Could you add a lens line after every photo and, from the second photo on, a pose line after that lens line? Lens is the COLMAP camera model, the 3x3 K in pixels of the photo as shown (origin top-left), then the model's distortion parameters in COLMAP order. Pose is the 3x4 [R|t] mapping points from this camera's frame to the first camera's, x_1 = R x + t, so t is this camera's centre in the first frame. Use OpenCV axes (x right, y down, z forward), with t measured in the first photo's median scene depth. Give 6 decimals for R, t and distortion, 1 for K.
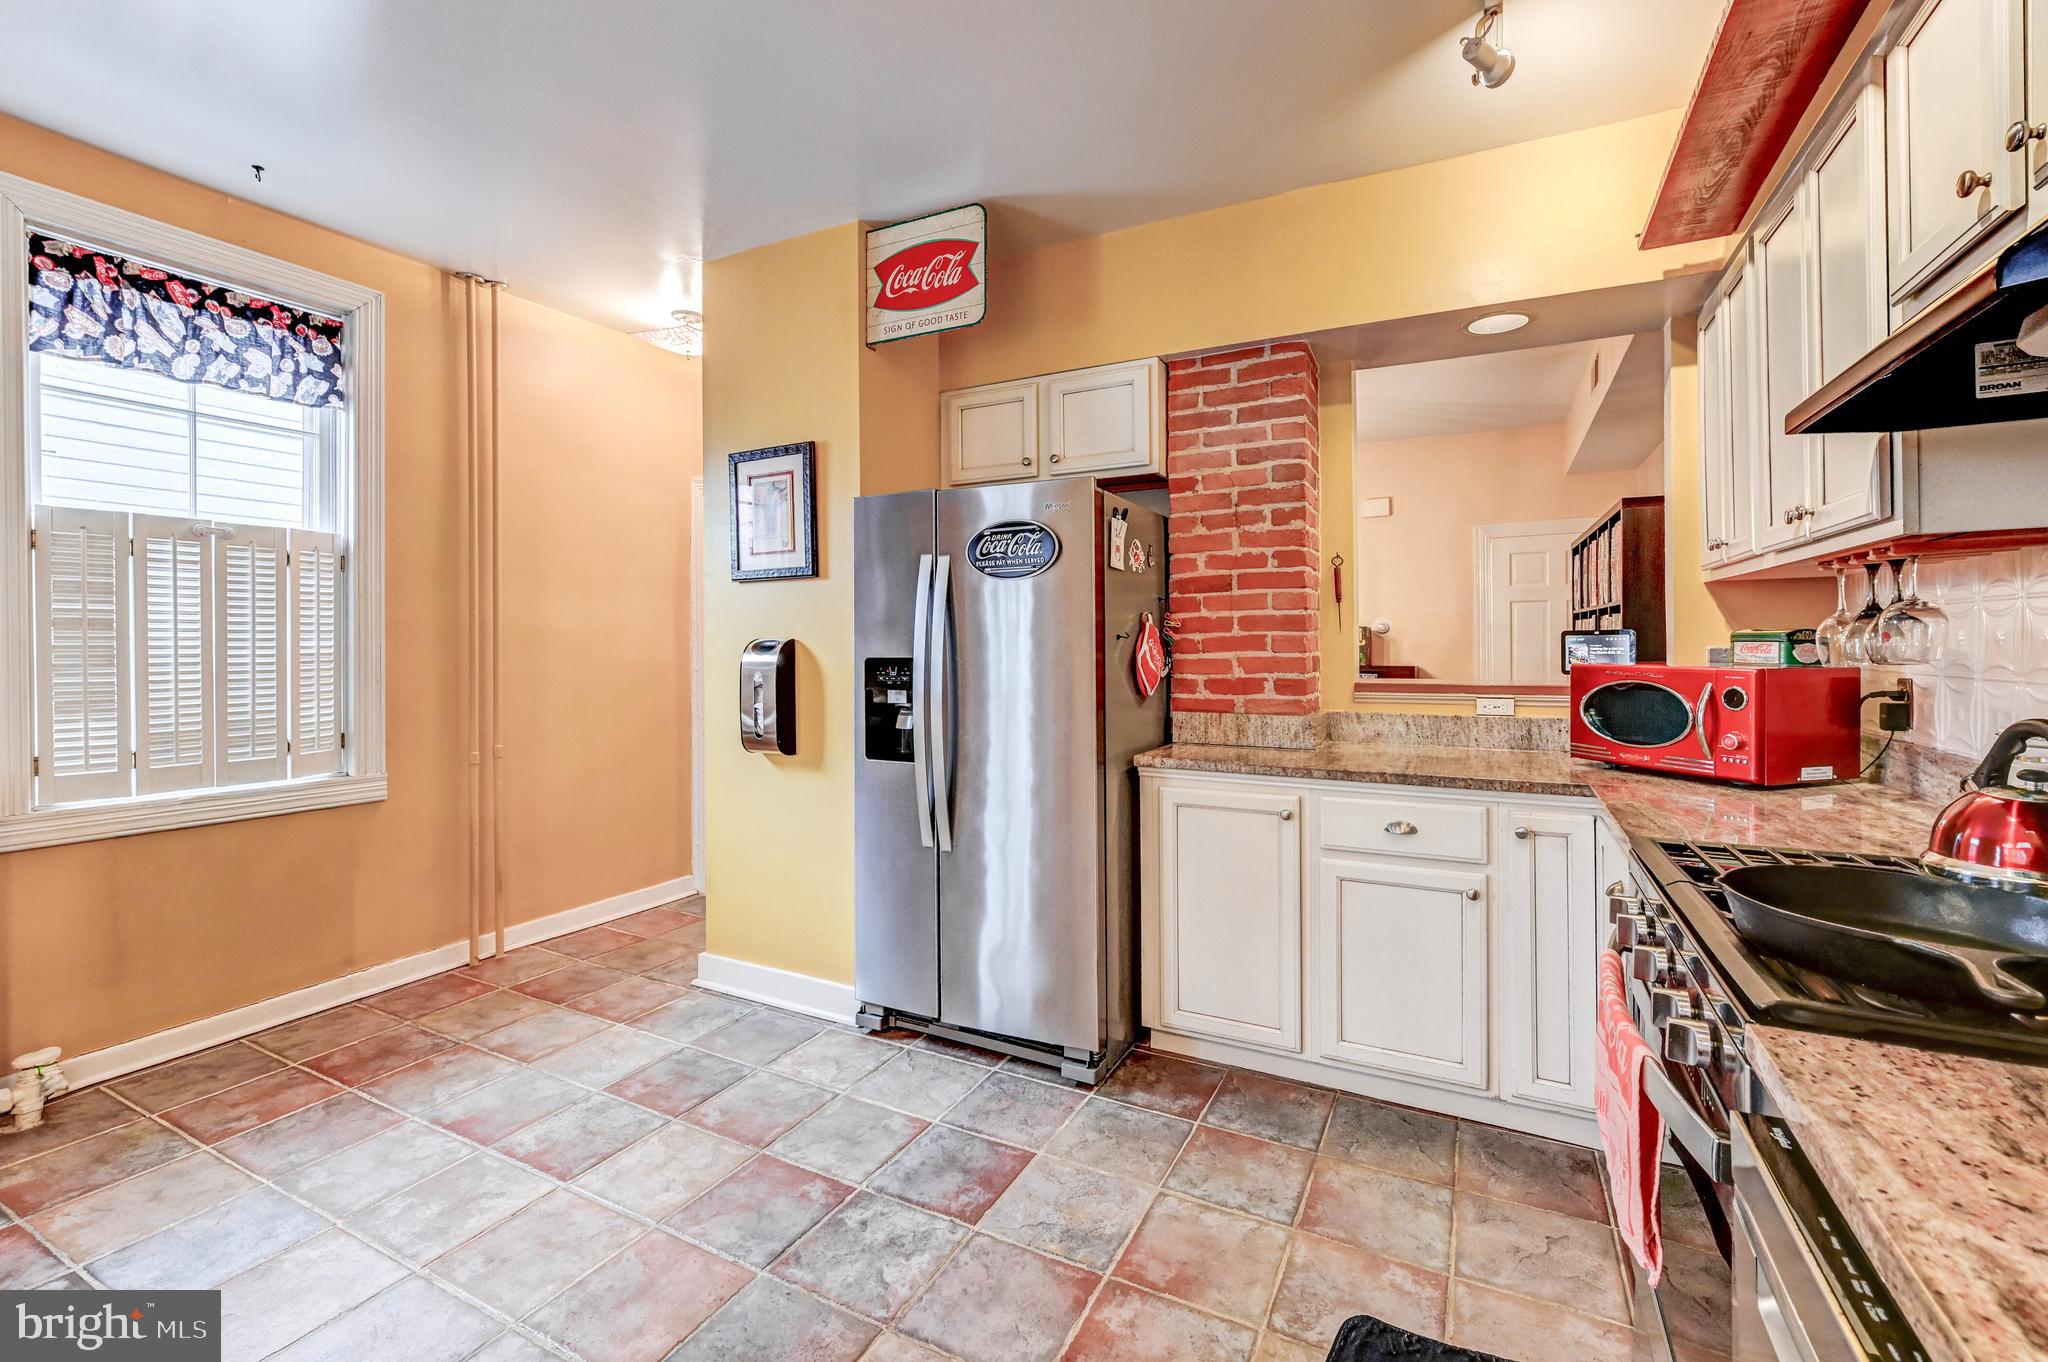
lens RADIAL K [[885.1, 0, 1032.5], [0, 885.1, 648.7], [0, 0, 1]] dist [0.000408, 0.000180]
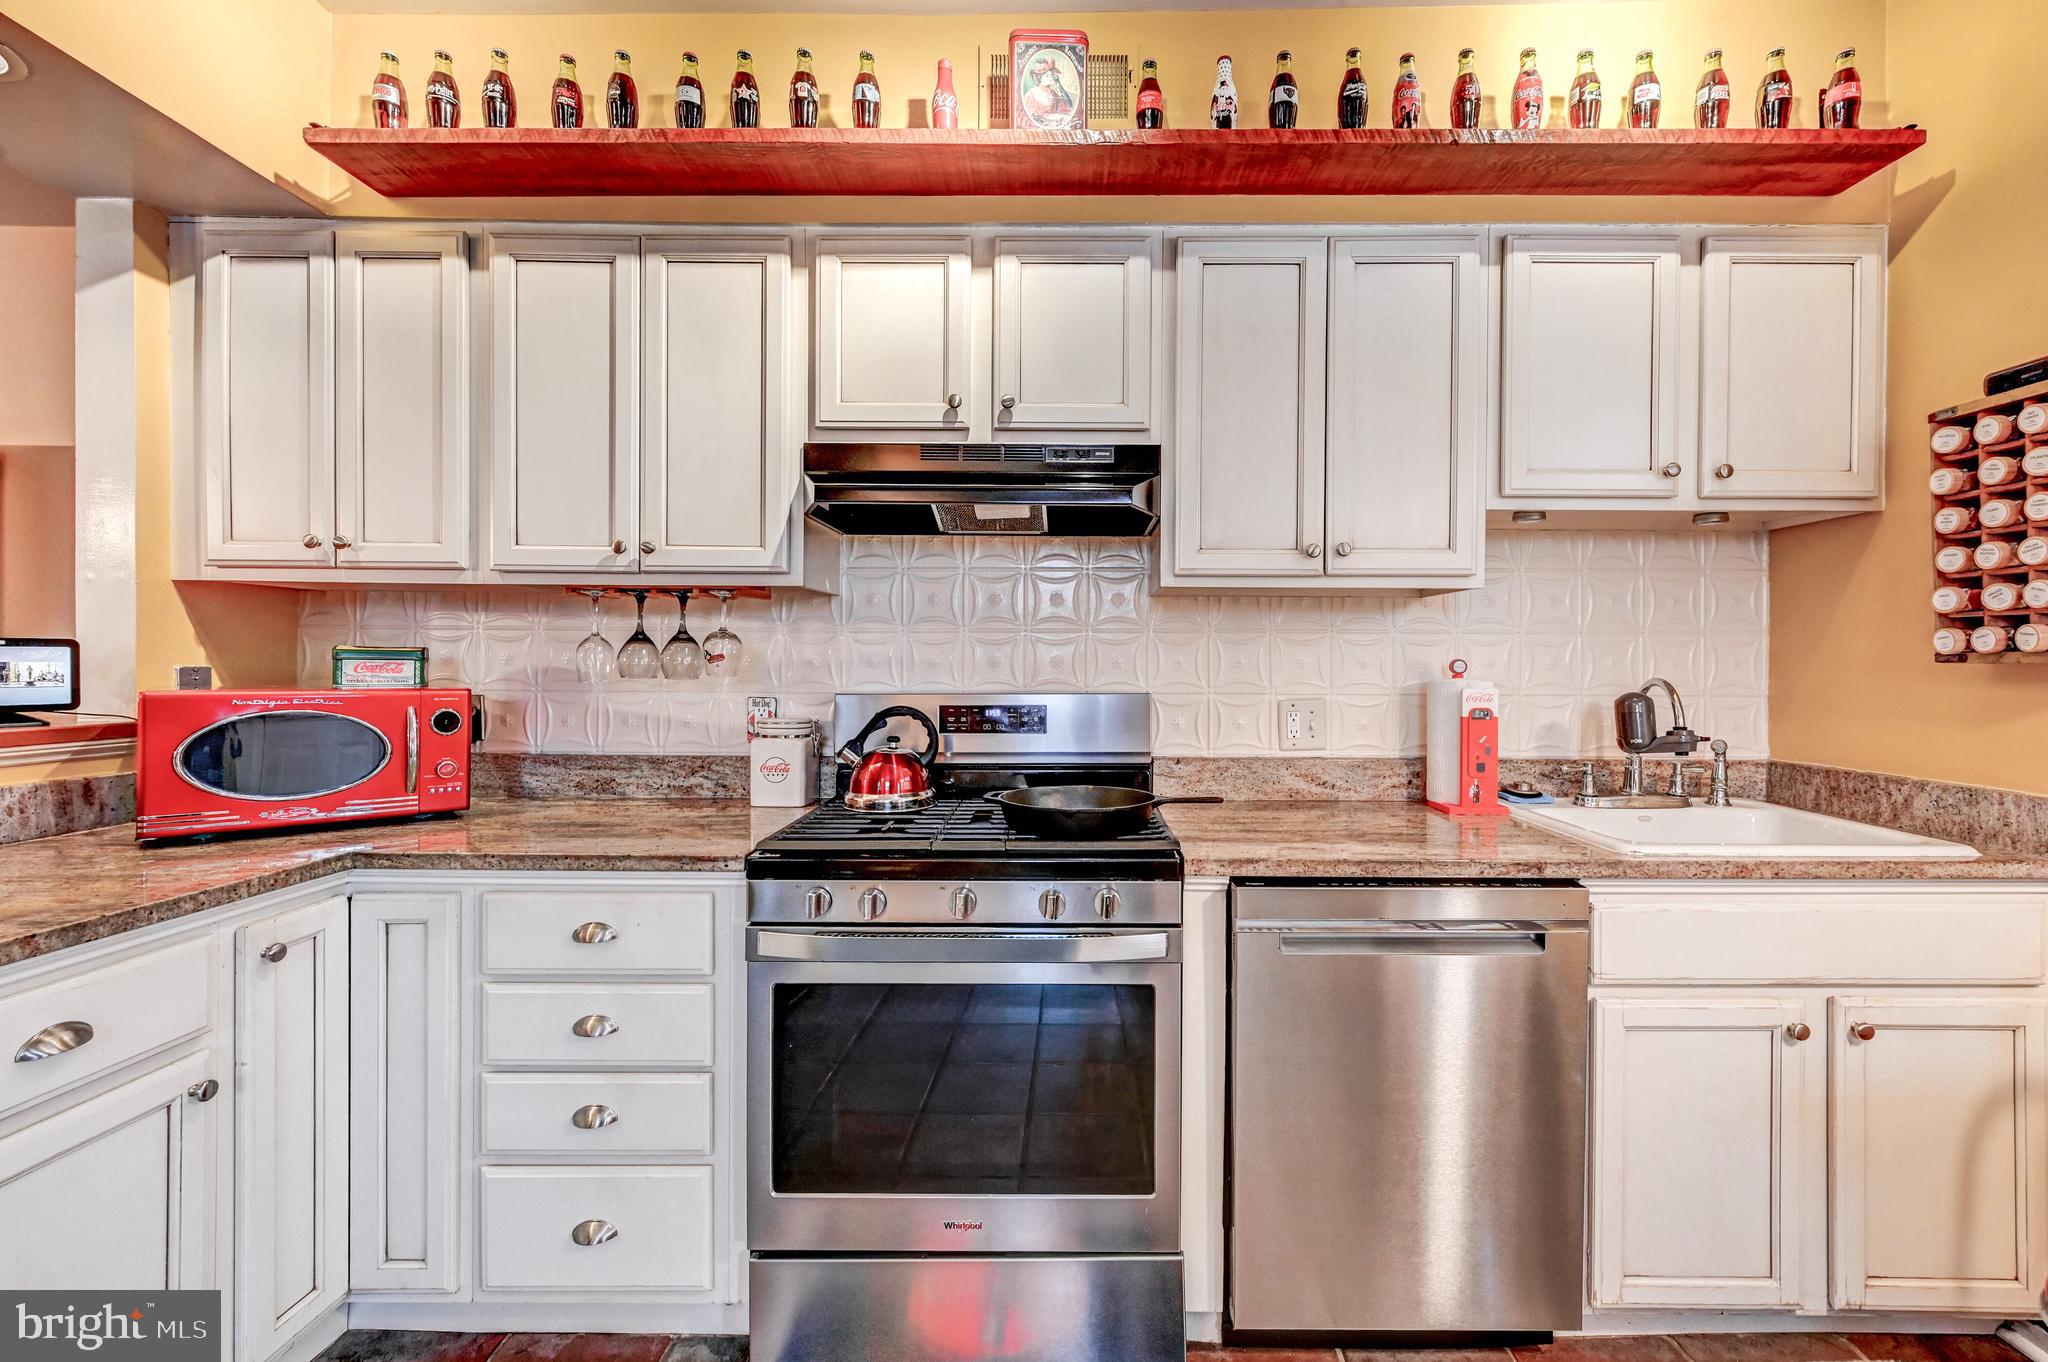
lens RADIAL K [[842.2, 0, 1032.2], [0, 842.2, 664.4], [0, 0, 1]] dist [-0.000954, 0.000146]
pose [[-0.438004, 0.003679, 0.898965, -0.192375], [0.003670, 0.999991, -0.002305, 0.001175], [-0.898966, 0.002290, -0.438013, 0.611116]]
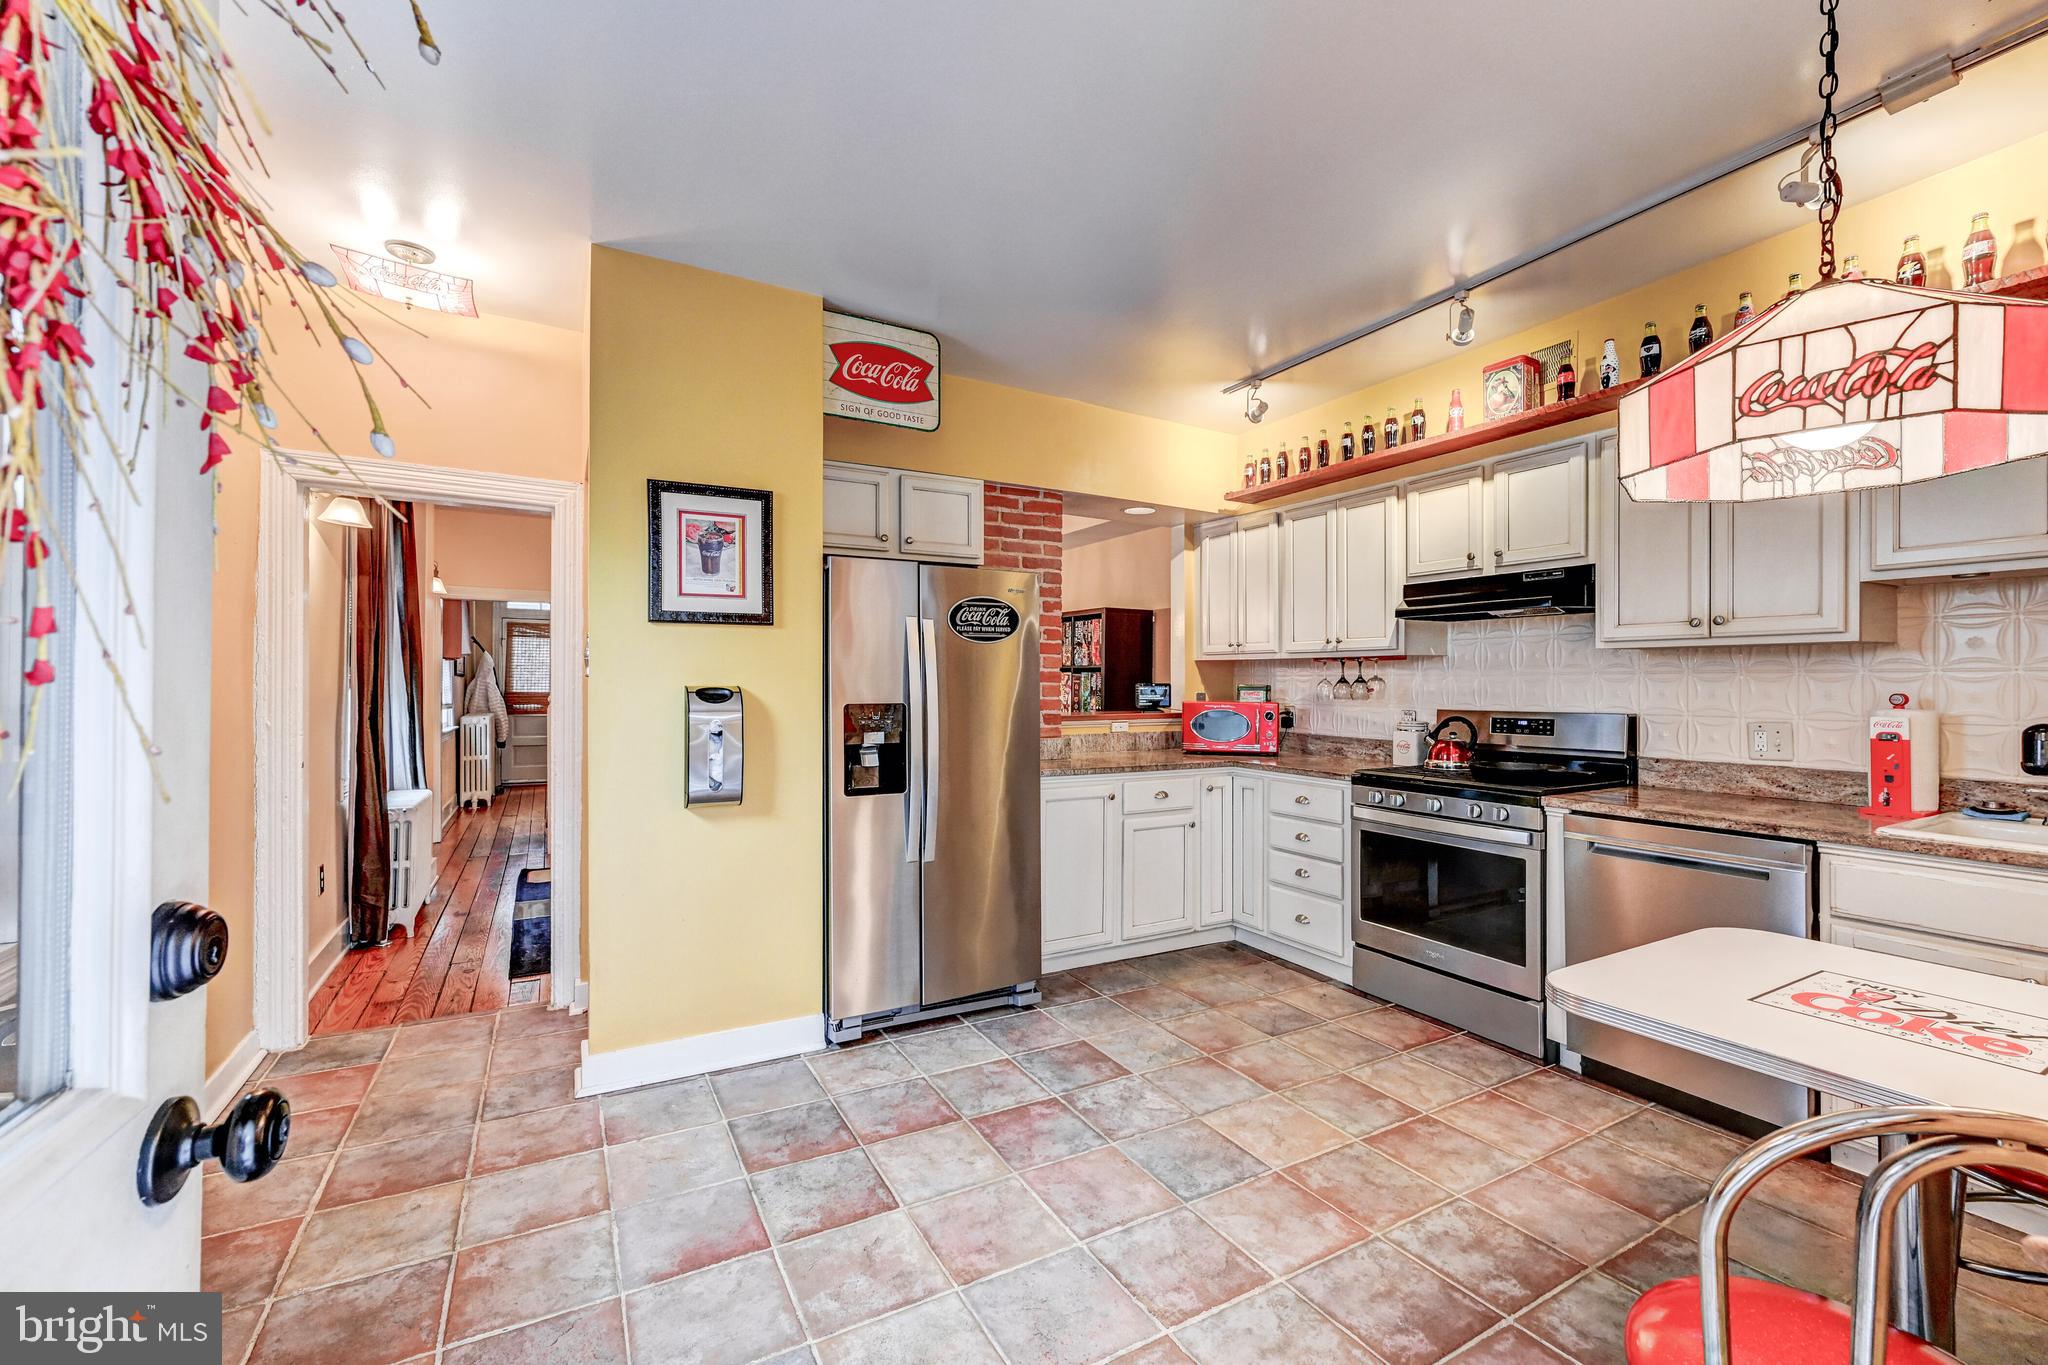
lens RADIAL K [[840.0, 0, 1031.7], [0, 840.0, 684.7], [0, 0, 1]] dist [-0.000336, 0.000059]
pose [[0.554139, 0.004502, 0.832412, -0.957480], [0.000137, 0.999985, -0.005500, -0.008166], [-0.832424, 0.003162, 0.554130, 0.238004]]
